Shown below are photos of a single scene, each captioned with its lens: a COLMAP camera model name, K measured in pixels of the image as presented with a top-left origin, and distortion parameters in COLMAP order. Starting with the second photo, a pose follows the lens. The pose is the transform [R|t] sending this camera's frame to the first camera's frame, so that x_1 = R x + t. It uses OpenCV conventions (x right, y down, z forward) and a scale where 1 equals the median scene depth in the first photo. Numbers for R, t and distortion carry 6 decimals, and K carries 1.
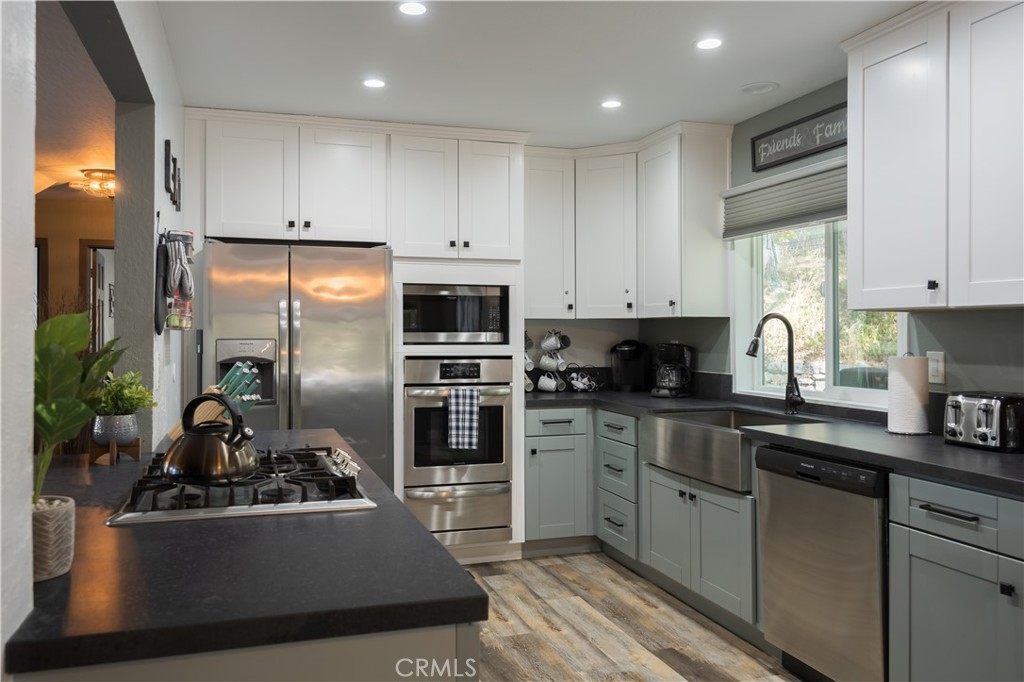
lens RADIAL K [[783.8, 0, 514.7], [0, 783.8, 324.2], [0, 0, 1]] dist [0.000040, 0.002279]
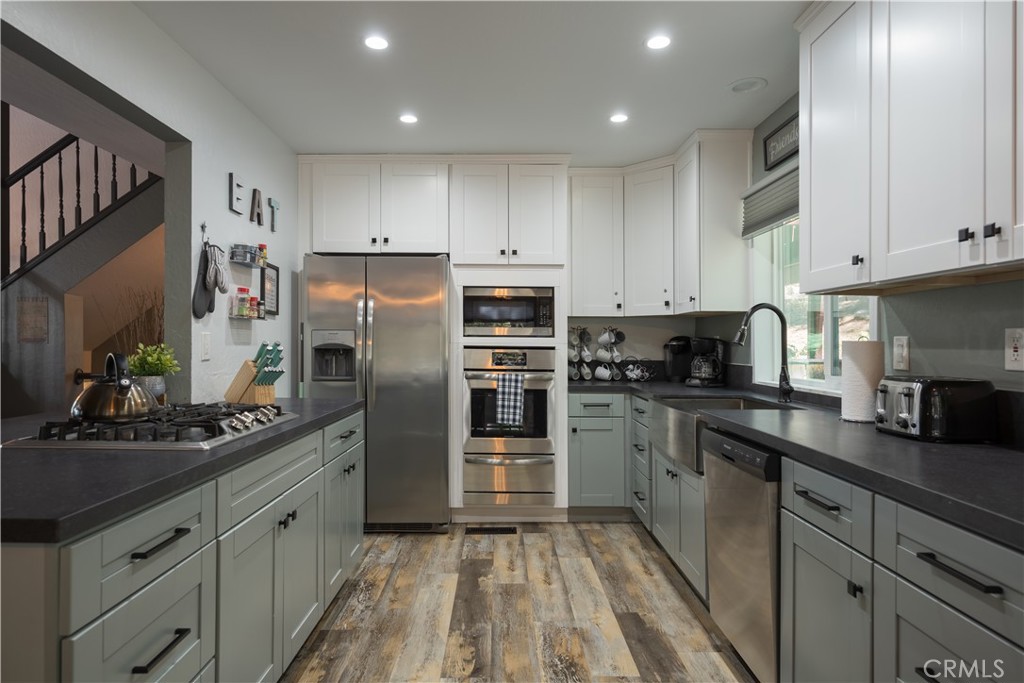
lens RADIAL K [[620.0, 0, 522.4], [0, 620.0, 340.6], [0, 0, 1]] dist [0.001527, -0.000277]
pose [[0.952610, 0.004470, -0.304161, 0.241328], [-0.003172, 0.999984, 0.004759, 0.027871], [0.304177, -0.003569, 0.952609, 0.111110]]
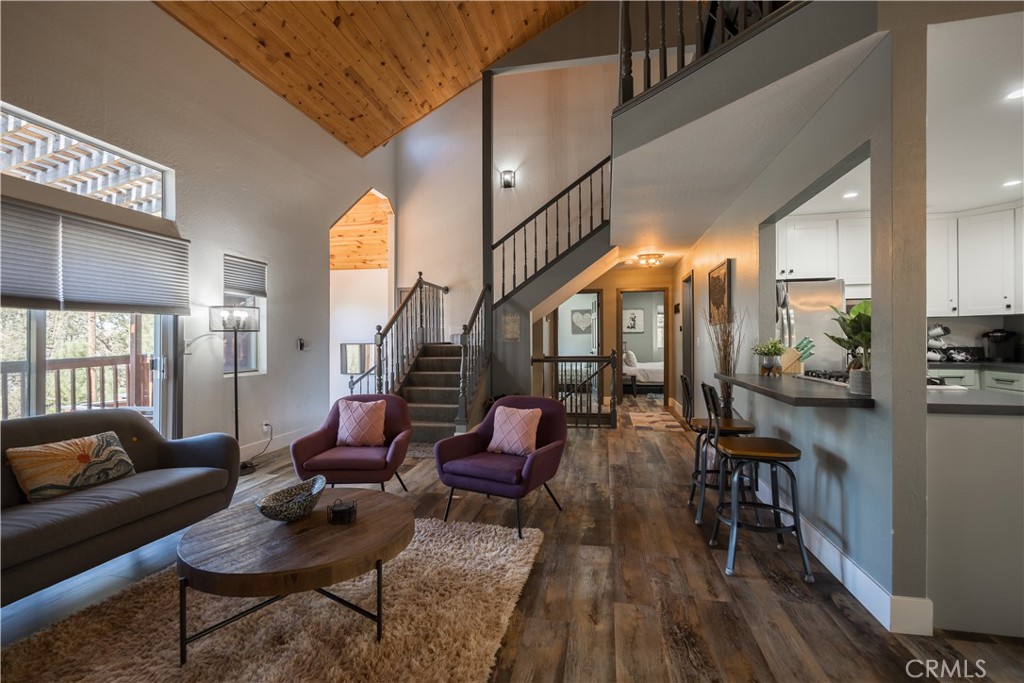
lens RADIAL K [[464.3, 0, 512.4], [0, 464.3, 340.6], [0, 0, 1]] dist [-0.002088, 0.000028]
pose [[0.866331, -0.008539, -0.499398, -0.282003], [0.014122, 0.999873, 0.007403, 0.027069], [0.499271, -0.013466, 0.866341, -0.346736]]
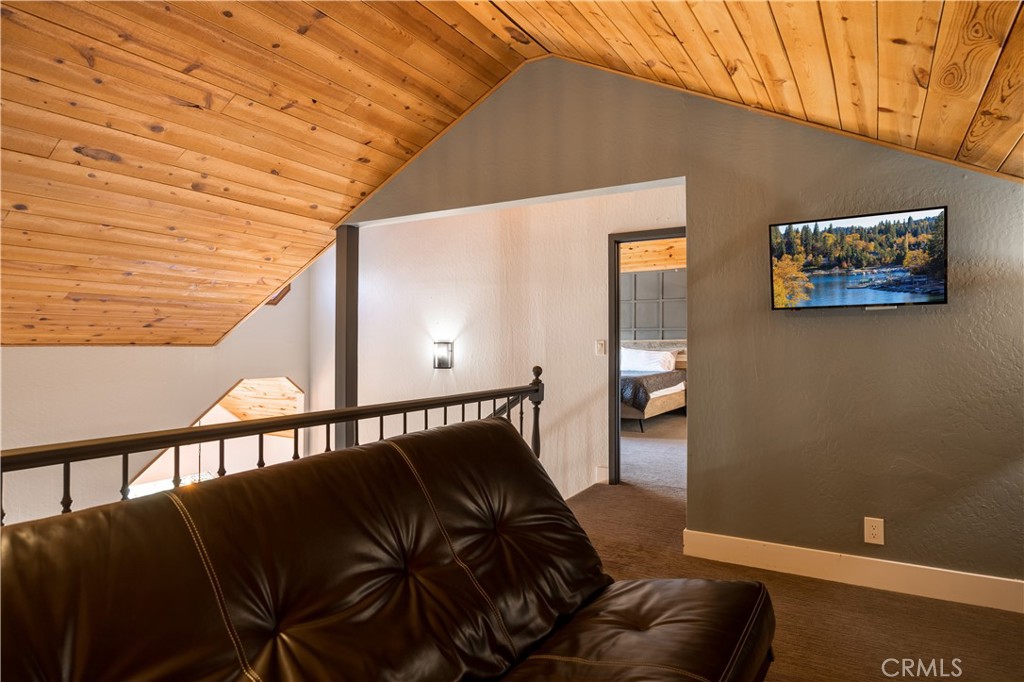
lens RADIAL K [[620.0, 0, 515.3], [0, 620.0, 344.6], [0, 0, 1]] dist [0.001527, -0.000277]
pose [[0.649336, -0.013469, -0.760382, 0.013332], [0.013524, 0.999890, -0.006163, -0.608005], [0.760381, -0.006282, 0.649447, 0.420428]]
